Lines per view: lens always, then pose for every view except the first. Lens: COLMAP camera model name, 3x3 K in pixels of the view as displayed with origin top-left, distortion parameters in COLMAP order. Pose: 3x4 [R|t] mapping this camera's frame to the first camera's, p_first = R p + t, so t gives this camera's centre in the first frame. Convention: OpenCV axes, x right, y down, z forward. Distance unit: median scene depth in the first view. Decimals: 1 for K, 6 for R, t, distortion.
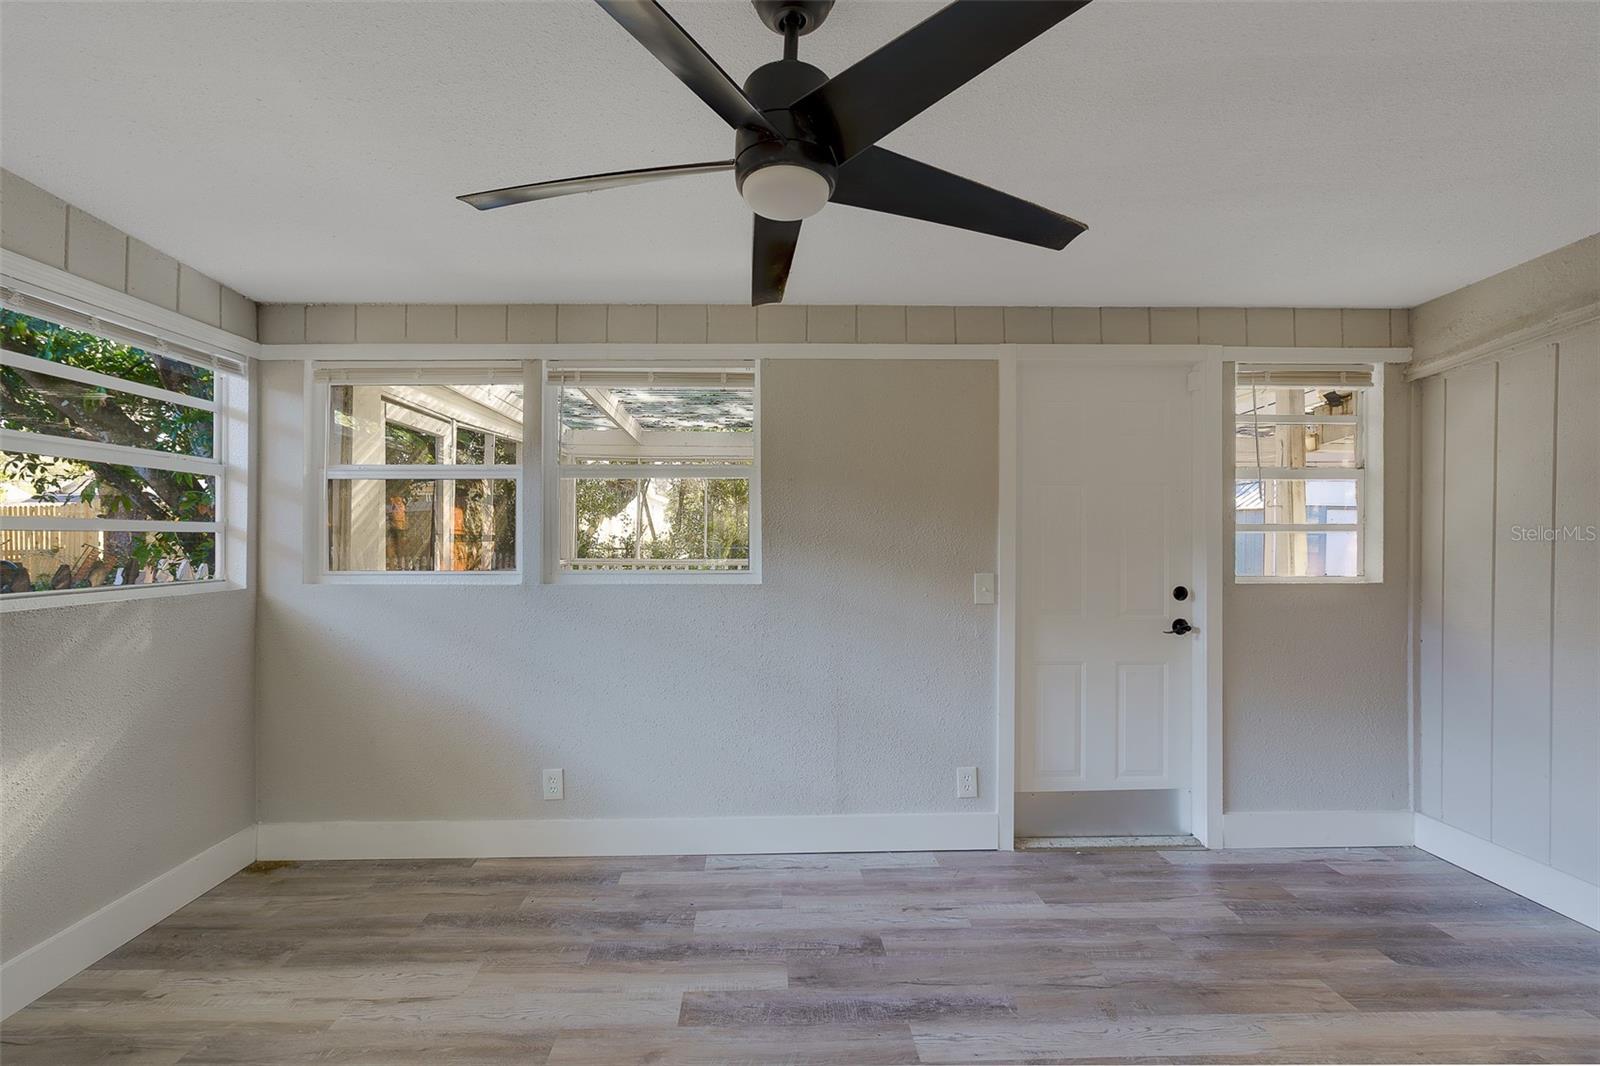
lens RADIAL K [[751.1, 0, 798.1], [0, 751.1, 537.4], [0, 0, 1]] dist [-0.005198, 0.000452]
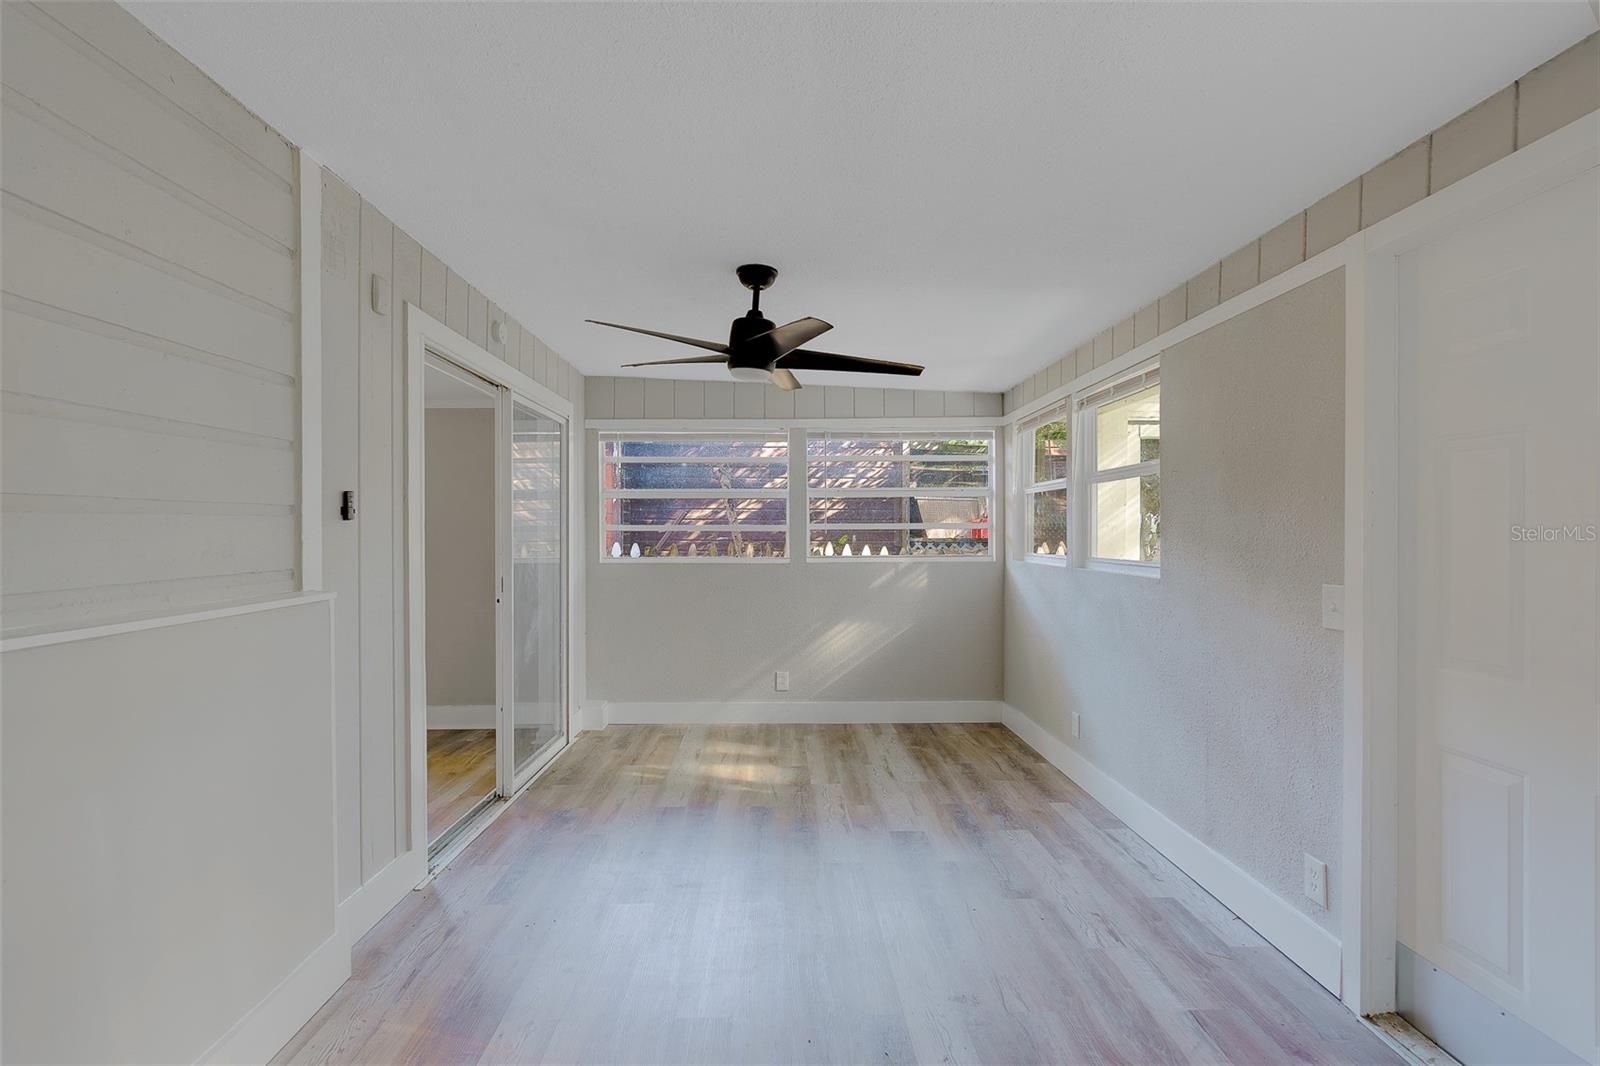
lens RADIAL K [[730.0, 0, 738.6], [0, 730.0, 527.3], [0, 0, 1]] dist [-0.000125, 0.000047]
pose [[-0.067140, -0.005387, -0.997729, 1.075469], [0.003696, 0.999977, -0.005648, -0.002926], [0.997737, -0.004067, -0.067118, 0.577259]]
